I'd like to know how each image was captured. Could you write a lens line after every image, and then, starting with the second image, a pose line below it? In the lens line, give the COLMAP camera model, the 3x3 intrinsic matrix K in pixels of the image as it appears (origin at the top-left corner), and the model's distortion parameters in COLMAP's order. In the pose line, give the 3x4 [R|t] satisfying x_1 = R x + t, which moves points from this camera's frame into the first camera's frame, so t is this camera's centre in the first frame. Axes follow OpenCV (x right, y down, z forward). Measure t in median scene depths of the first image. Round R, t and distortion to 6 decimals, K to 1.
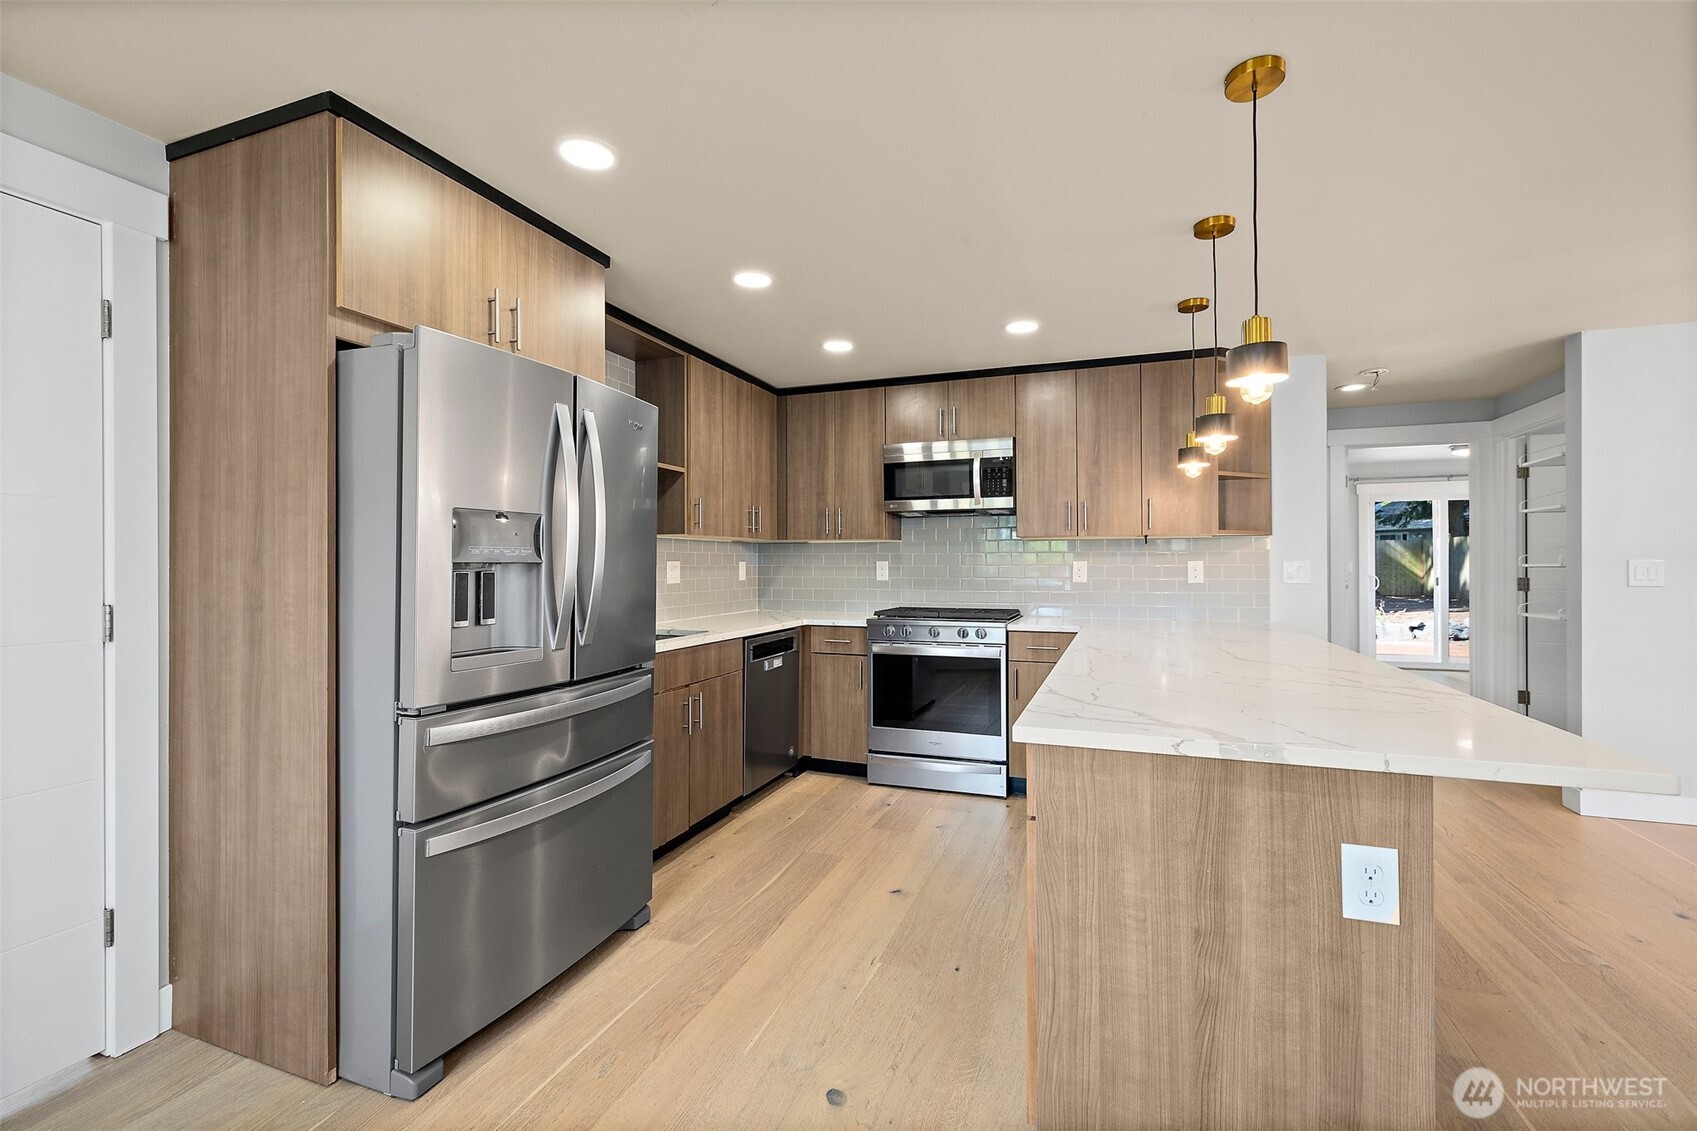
lens RADIAL K [[719.5, 0, 854.9], [0, 719.5, 561.9], [0, 0, 1]] dist [-0.000919, 0.000069]
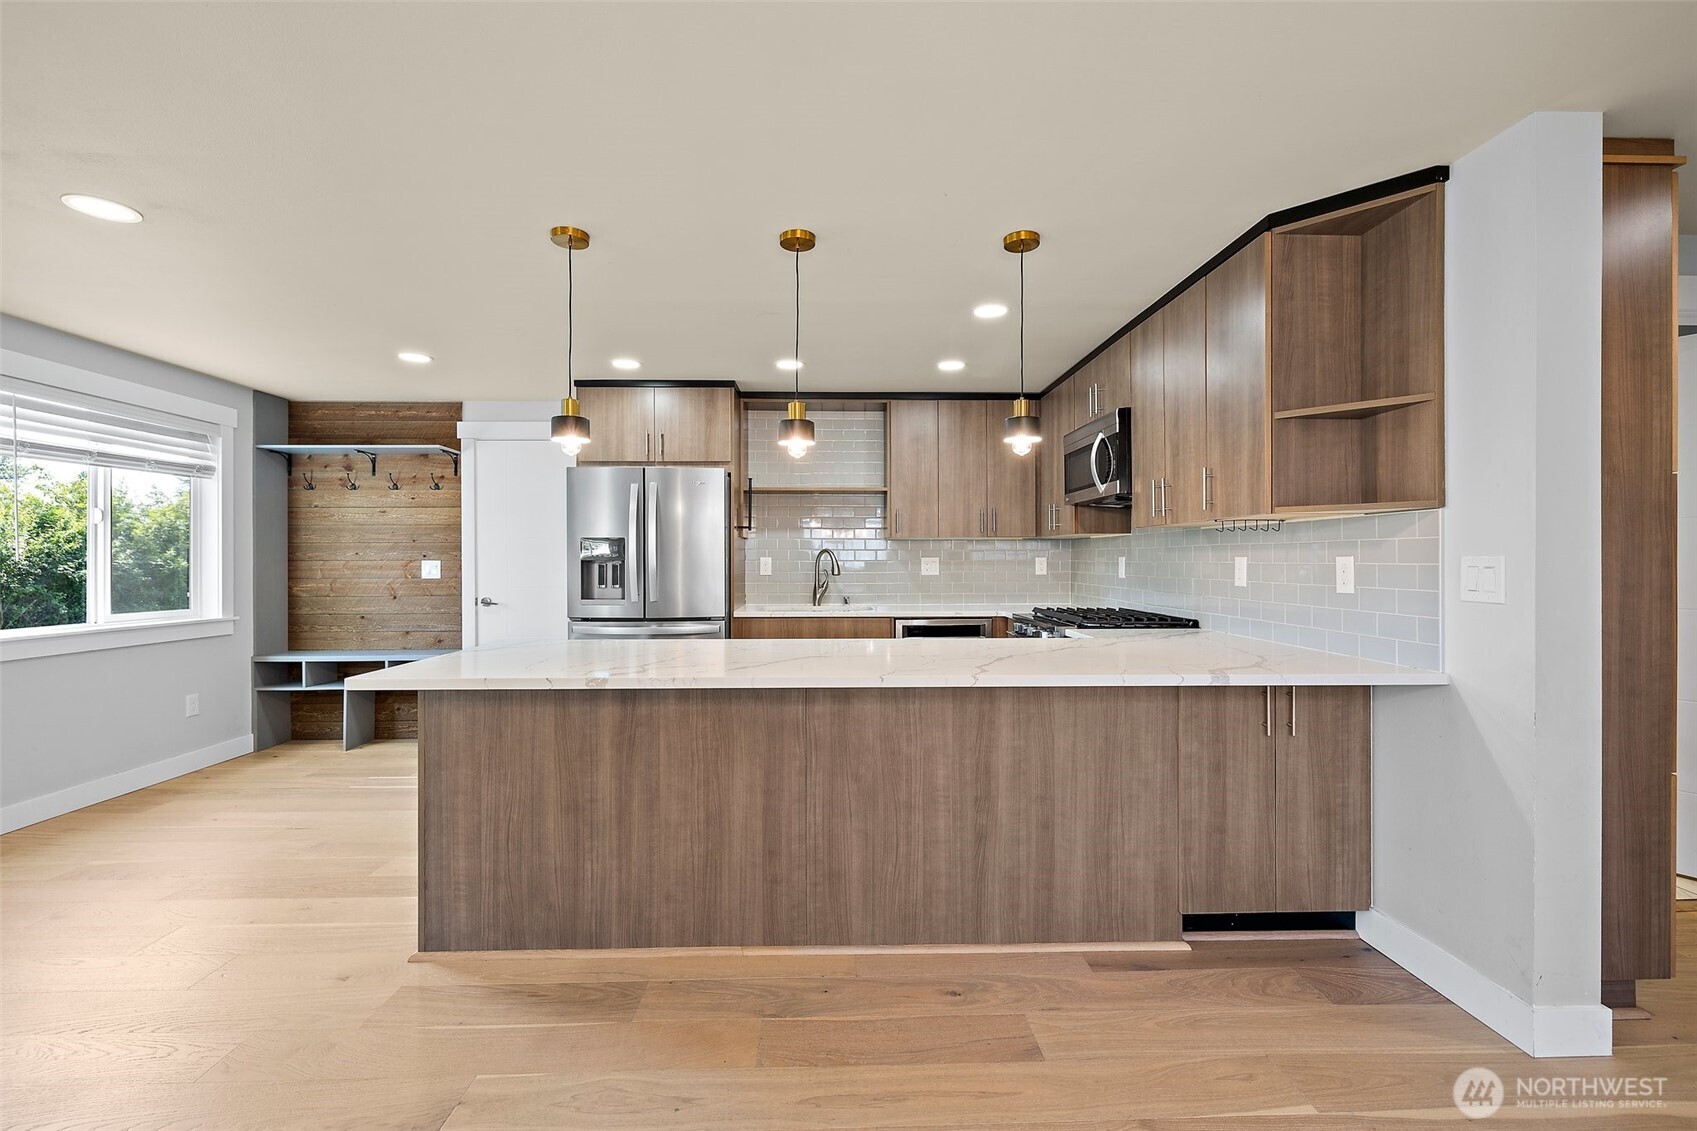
lens RADIAL K [[724.6, 0, 854.5], [0, 724.6, 557.9], [0, 0, 1]] dist [-0.000656, -0.000173]
pose [[0.379677, 0.000229, -0.925119, 0.982367], [0.004404, 0.999988, 0.002056, -0.003609], [0.925109, -0.004855, 0.379671, 0.439683]]
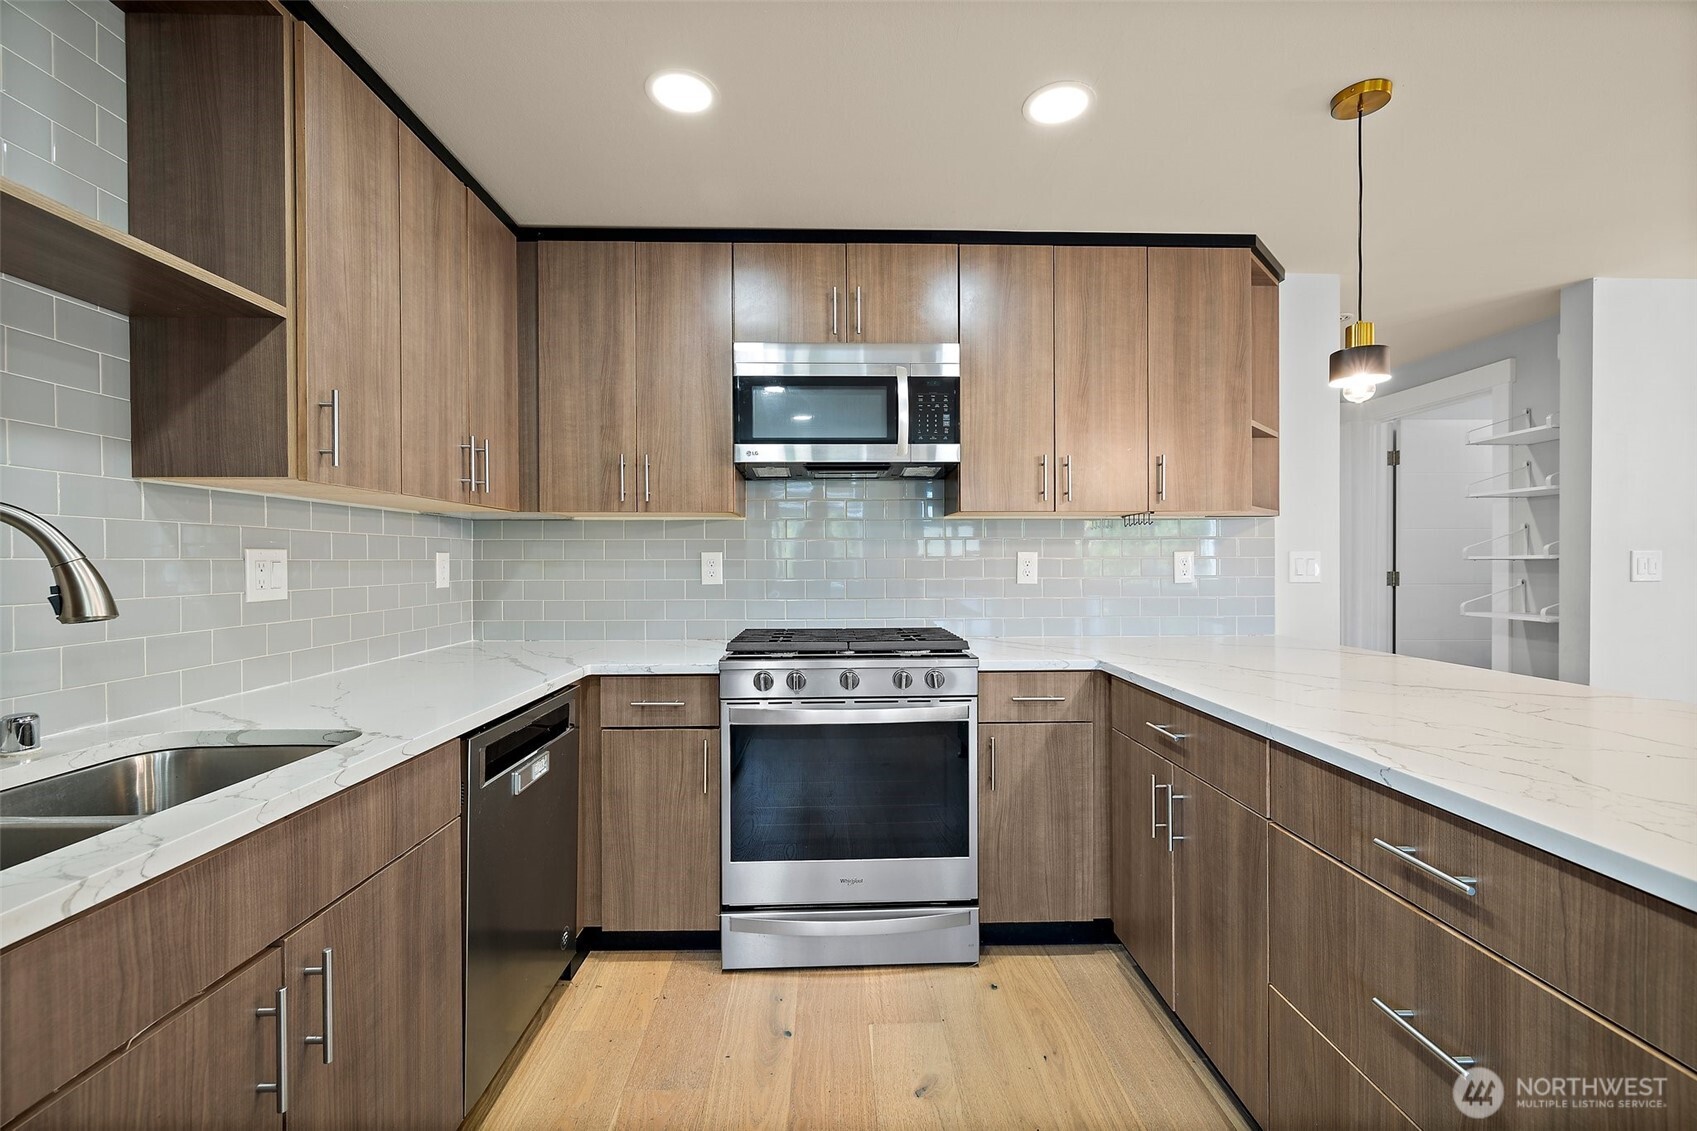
lens RADIAL K [[720.5, 0, 853.2], [0, 720.5, 565.9], [0, 0, 1]] dist [0.000068, -0.000013]
pose [[0.927348, -0.004635, 0.374172, -0.099276], [0.000769, 0.999945, 0.010479, 0.005428], [-0.374200, -0.009430, 0.927300, 0.526061]]
